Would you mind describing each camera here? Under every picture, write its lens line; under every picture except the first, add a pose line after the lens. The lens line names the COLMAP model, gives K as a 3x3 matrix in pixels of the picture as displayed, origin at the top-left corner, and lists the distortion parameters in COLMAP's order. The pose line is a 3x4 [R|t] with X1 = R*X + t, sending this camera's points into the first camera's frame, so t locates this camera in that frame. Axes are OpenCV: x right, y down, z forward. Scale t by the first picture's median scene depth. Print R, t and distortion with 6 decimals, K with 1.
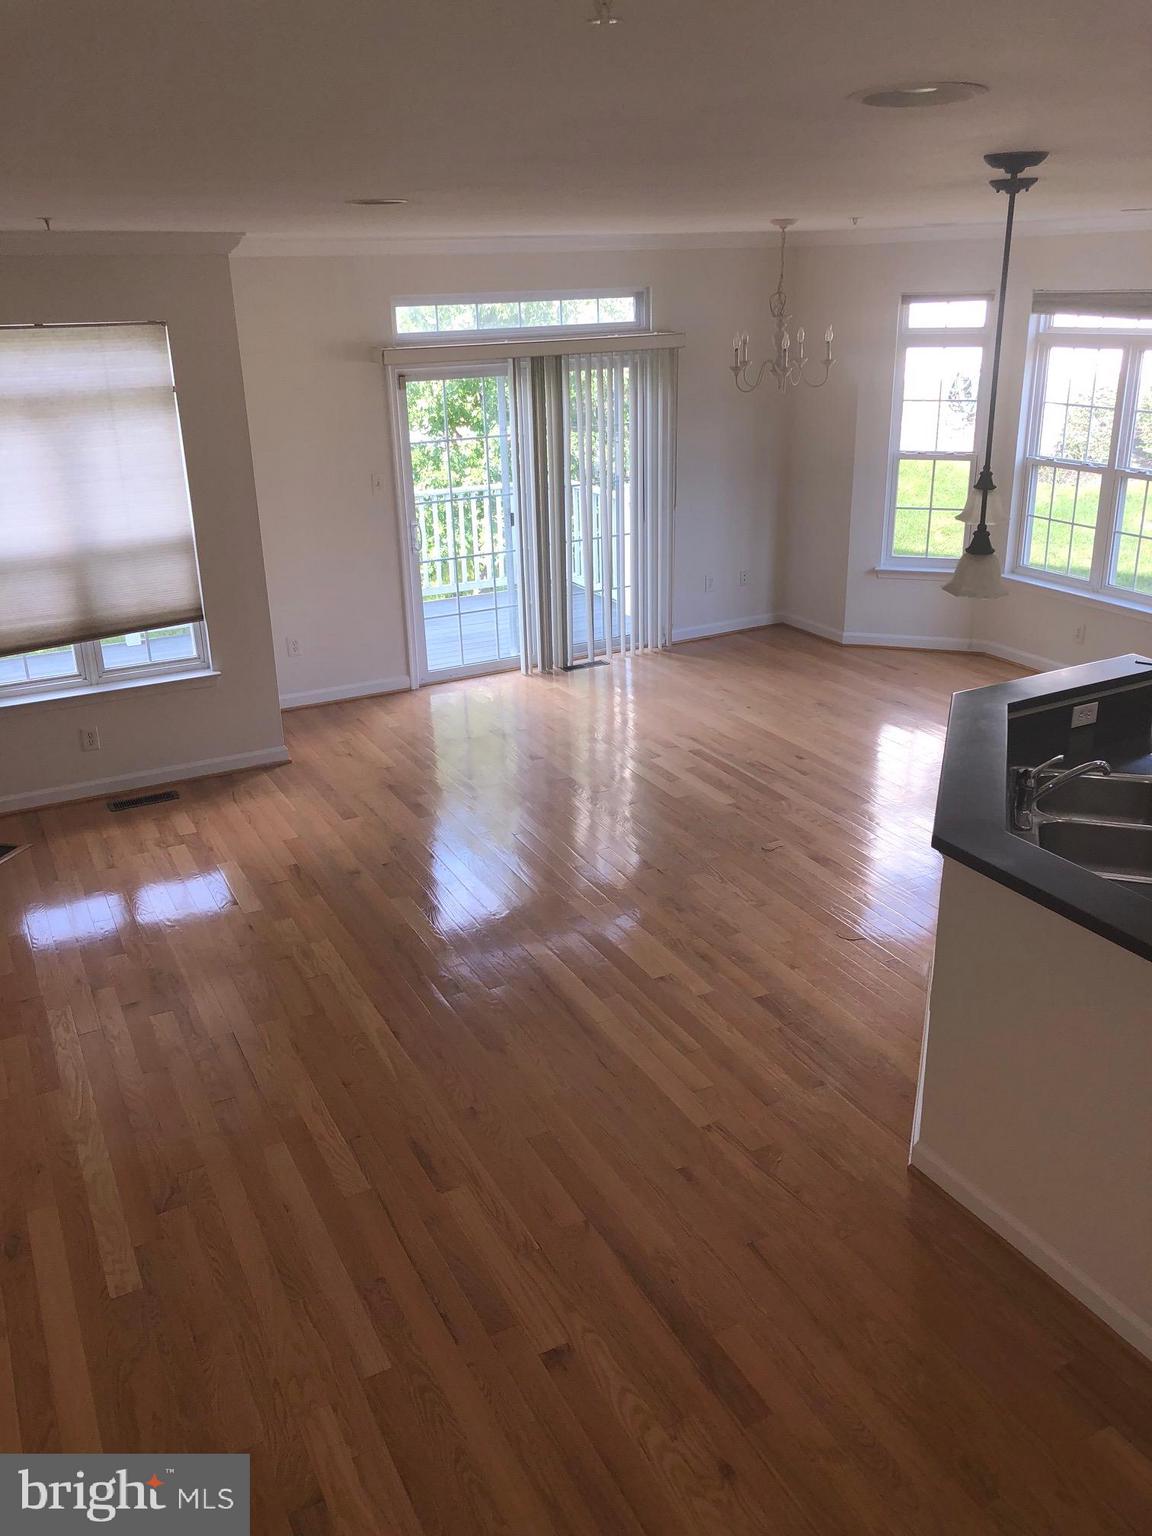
lens RADIAL K [[1278.9, 0, 576.0], [0, 1278.9, 768.0], [0, 0, 1]] dist [0.022566, 0.001500]
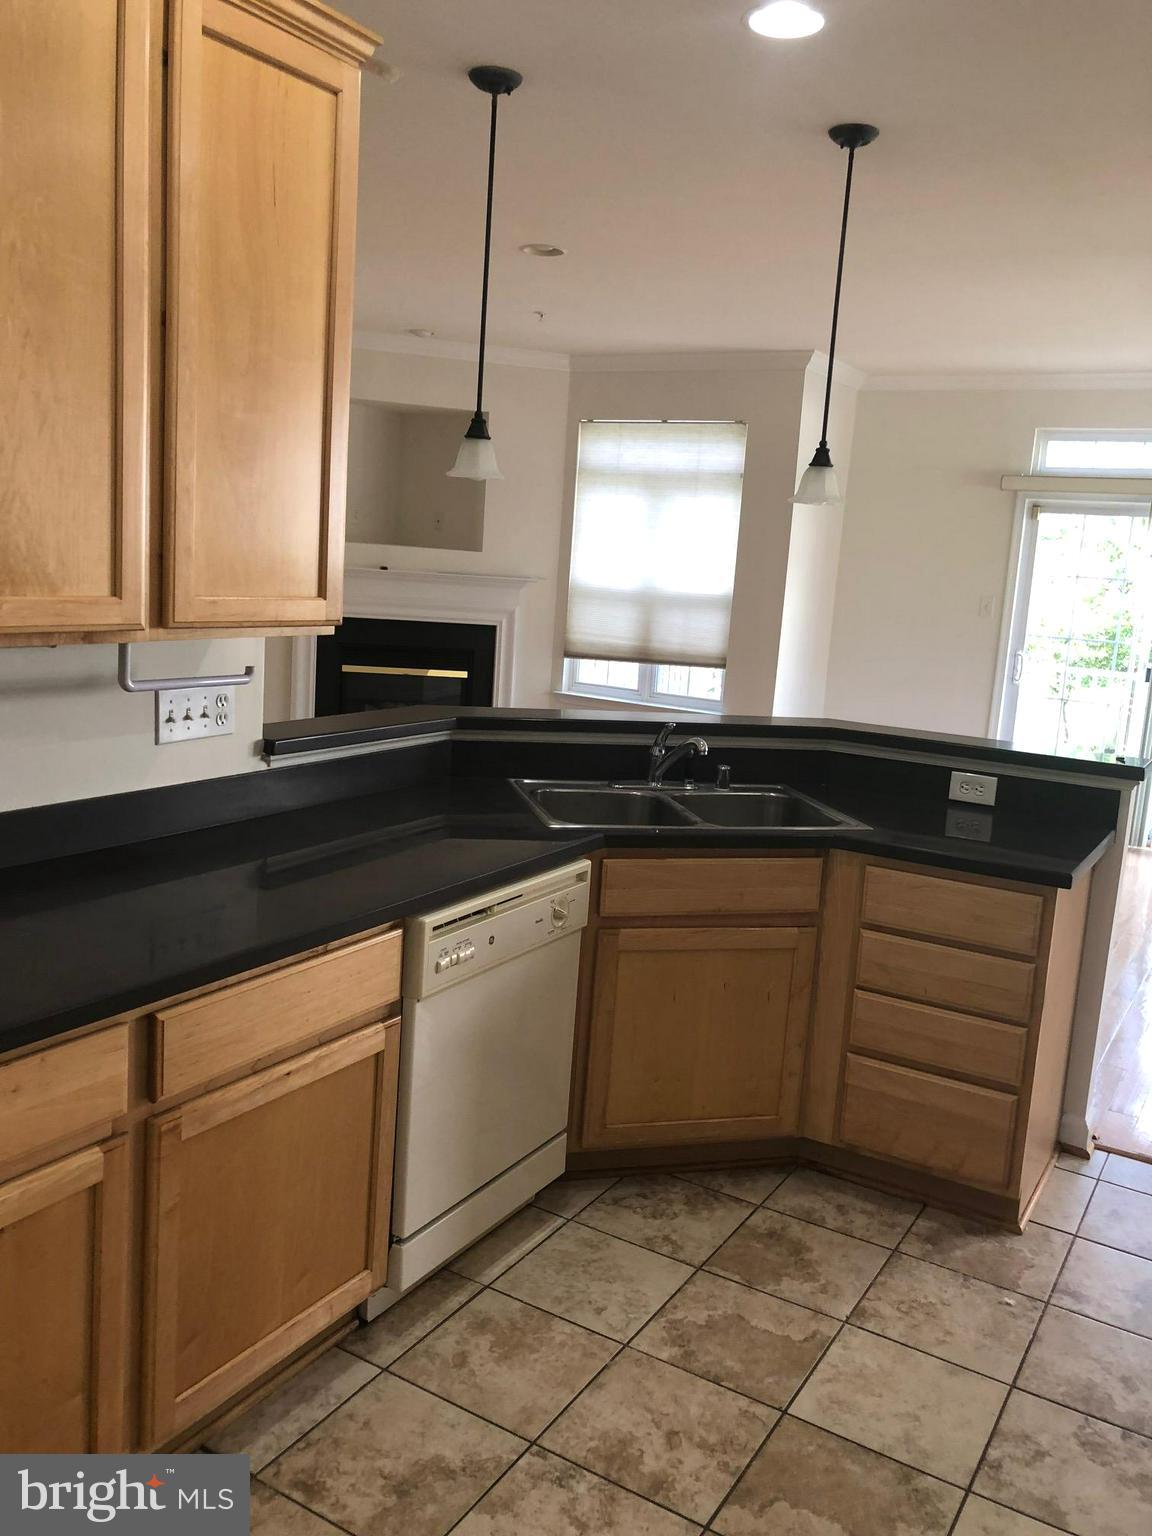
lens RADIAL K [[1278.9, 0, 576.0], [0, 1278.9, 768.0], [0, 0, 1]] dist [0.022566, 0.001500]
pose [[0.533171, 0.211459, -0.819154, 0.591769], [-0.374538, 0.927201, -0.004428, 0.025760], [0.758585, 0.309165, 0.573556, 0.235253]]
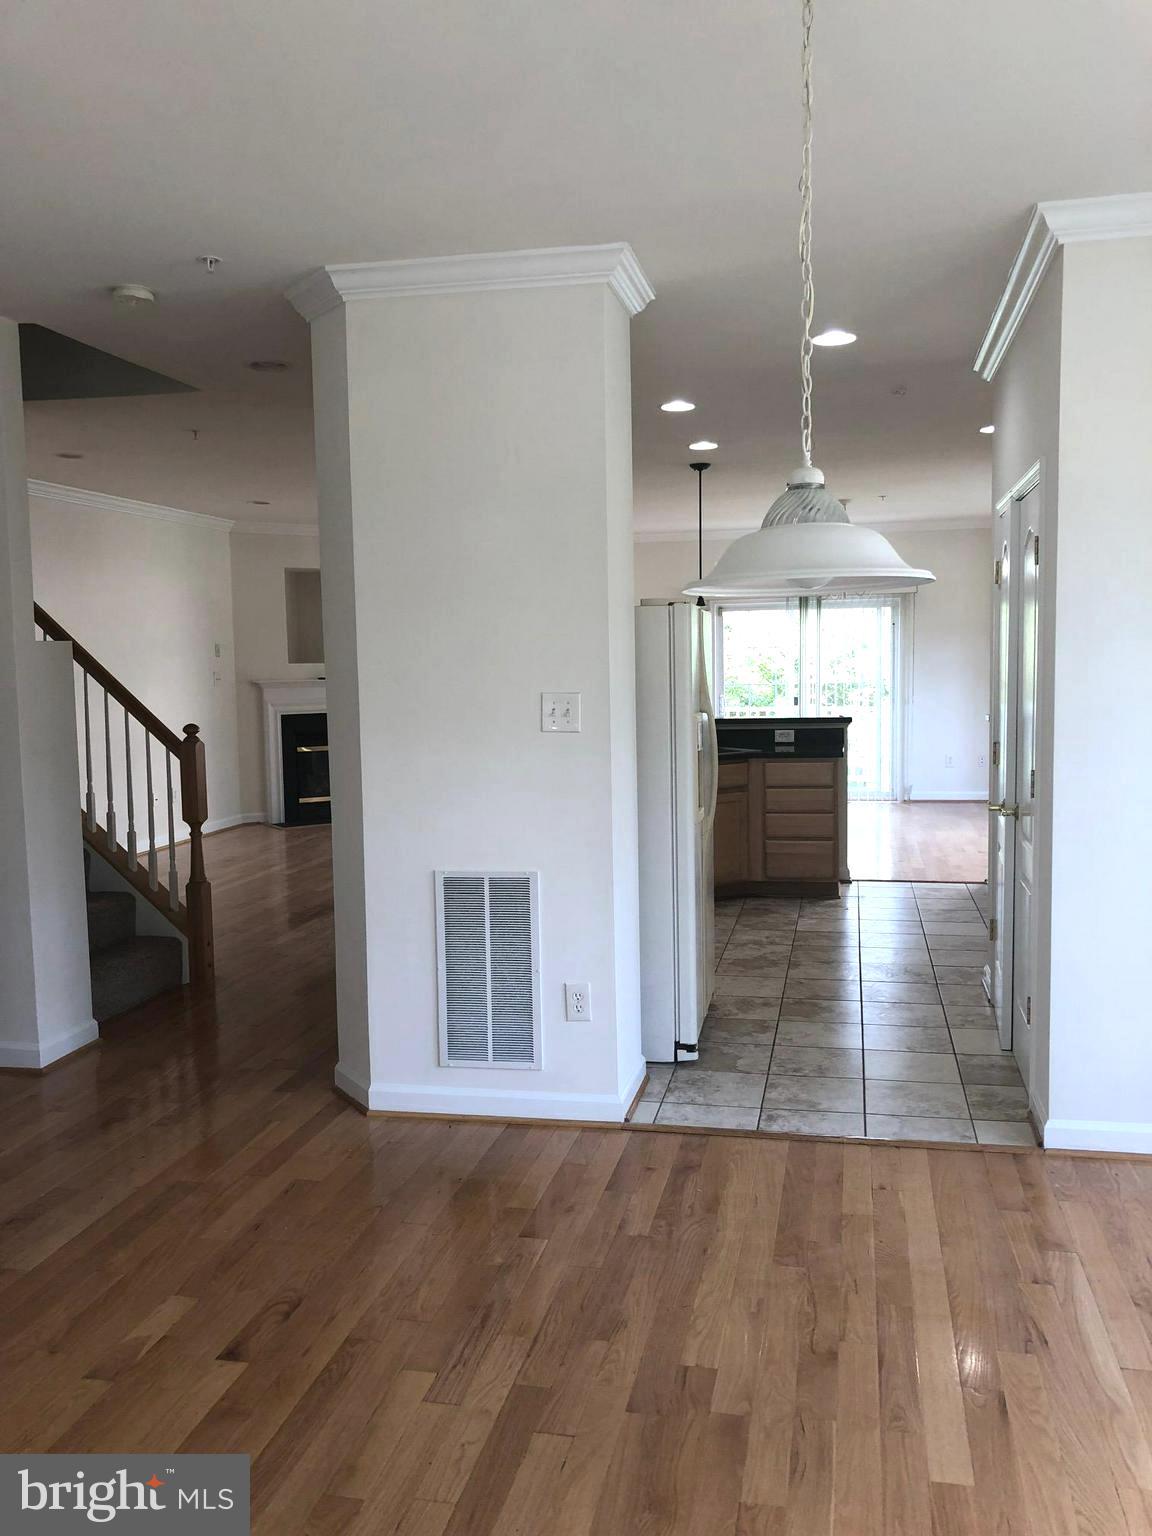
lens RADIAL K [[1273.0, 0, 602.5], [0, 1273.0, 804.0], [0, 0, 1]] dist [0.003930, 0.000296]
pose [[0.791648, 0.088012, -0.604605, 0.846069], [-0.224320, 0.962329, -0.153631, 0.253124], [0.568308, 0.257247, 0.781569, -0.353056]]
